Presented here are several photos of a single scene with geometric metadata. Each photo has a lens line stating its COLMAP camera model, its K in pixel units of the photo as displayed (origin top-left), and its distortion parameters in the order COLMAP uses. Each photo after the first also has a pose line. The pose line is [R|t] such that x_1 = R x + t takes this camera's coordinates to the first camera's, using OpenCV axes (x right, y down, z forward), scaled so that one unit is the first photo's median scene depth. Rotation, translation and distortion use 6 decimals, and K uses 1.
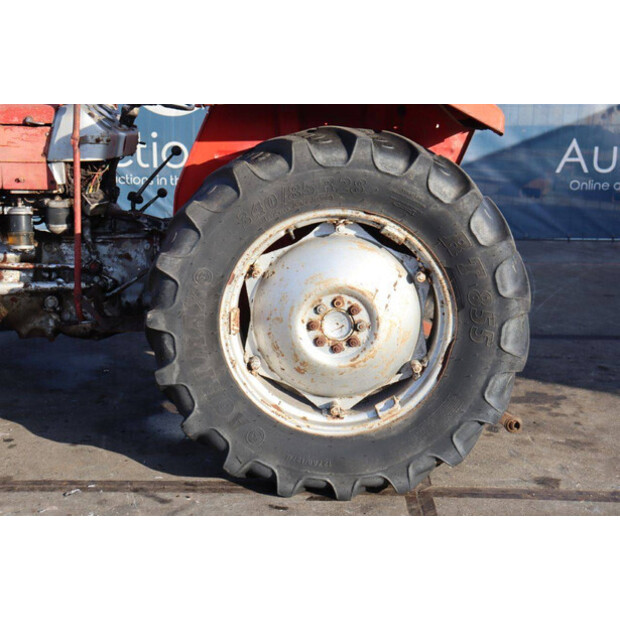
lens RADIAL K [[1034.0, 0, 307.4], [0, 1034.0, 310.1], [0, 0, 1]] dist [0.159019, 0.000000]
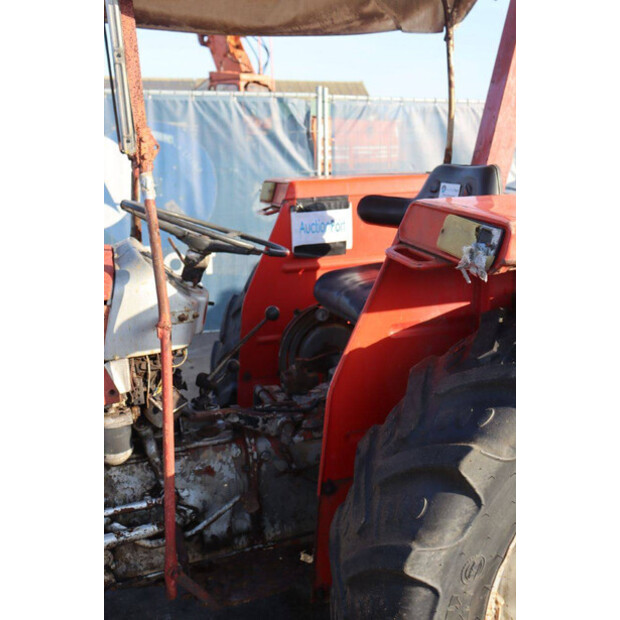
lens RADIAL K [[688.8, 0, 310.2], [0, 688.8, 296.5], [0, 0, 1]] dist [-0.068456, 0.000000]
pose [[0.950497, -0.089254, 0.297640, -0.270786], [0.099200, 0.994897, -0.018447, -0.174423], [-0.294475, 0.047059, 0.954500, 0.634942]]
